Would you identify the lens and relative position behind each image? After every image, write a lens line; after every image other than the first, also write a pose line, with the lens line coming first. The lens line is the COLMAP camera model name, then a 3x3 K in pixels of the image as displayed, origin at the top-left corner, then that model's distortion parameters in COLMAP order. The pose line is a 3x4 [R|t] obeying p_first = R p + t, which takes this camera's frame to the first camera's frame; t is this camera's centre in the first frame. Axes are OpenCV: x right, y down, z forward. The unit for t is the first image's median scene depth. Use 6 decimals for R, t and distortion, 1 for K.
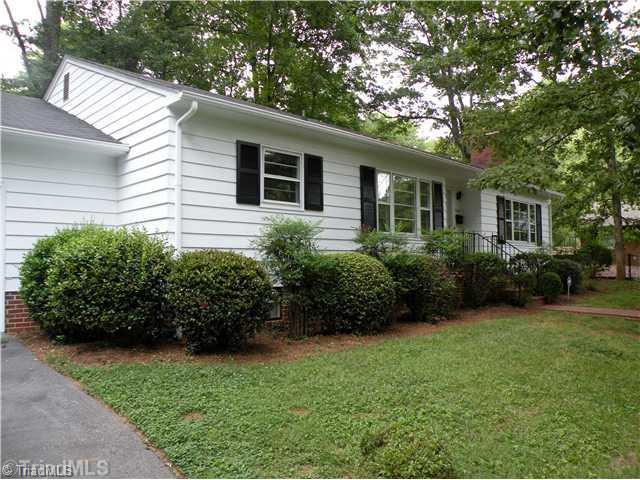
lens RADIAL K [[491.8, 0, 320.0], [0, 491.8, 240.0], [0, 0, 1]] dist [-0.178263, 0.135451]
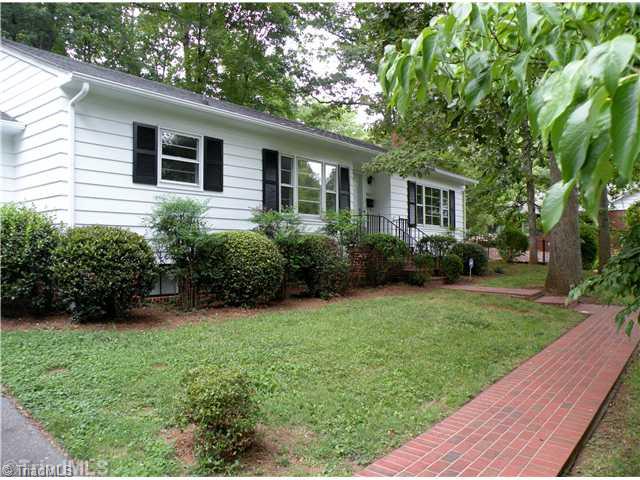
lens RADIAL K [[501.1, 0, 320.0], [0, 501.1, 240.0], [0, 0, 1]] dist [-0.168609, 0.136248]
pose [[0.993310, 0.004952, 0.115376, 0.089596], [-0.007967, 0.999638, 0.025692, 0.014256], [-0.115207, -0.026439, 0.992990, -0.070257]]
